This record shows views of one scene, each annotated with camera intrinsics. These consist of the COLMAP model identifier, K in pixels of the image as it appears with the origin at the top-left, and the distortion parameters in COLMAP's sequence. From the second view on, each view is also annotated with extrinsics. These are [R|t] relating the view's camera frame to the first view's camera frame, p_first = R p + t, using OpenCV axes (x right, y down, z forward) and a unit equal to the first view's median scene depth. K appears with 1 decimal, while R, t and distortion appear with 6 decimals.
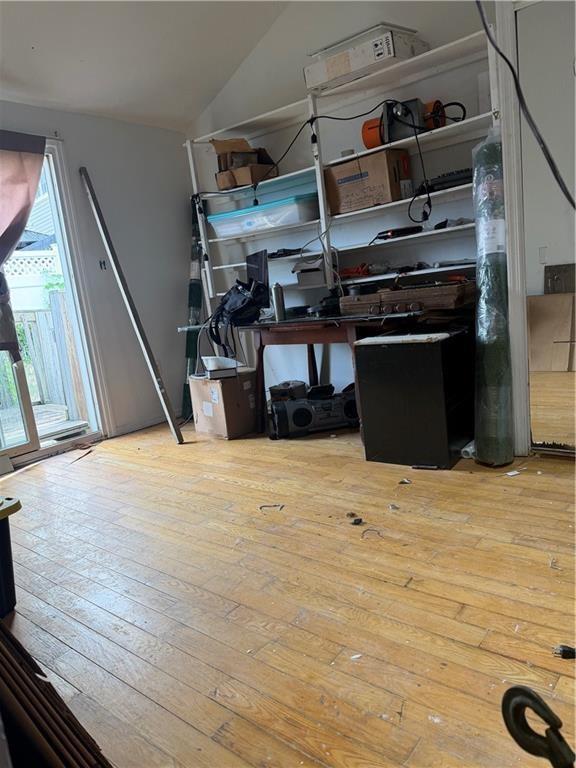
lens RADIAL K [[533.2, 0, 287.9], [0, 533.2, 383.7], [0, 0, 1]] dist [0.003559, -0.003811]
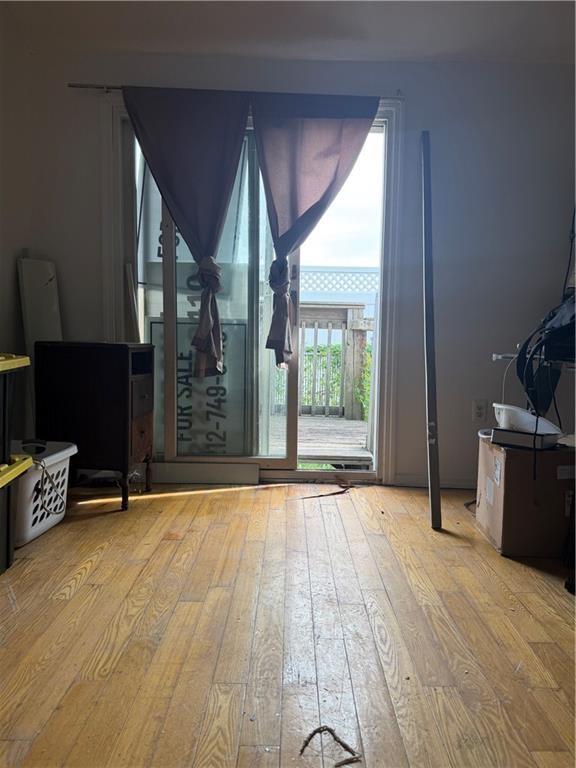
lens RADIAL K [[533.2, 0, 287.6], [0, 533.2, 383.0], [0, 0, 1]] dist [0.003559, -0.003811]
pose [[0.609740, 0.178182, -0.772314, 0.156303], [-0.224680, 0.973291, 0.047165, -0.048400], [0.760090, 0.144764, 0.633488, 0.437400]]
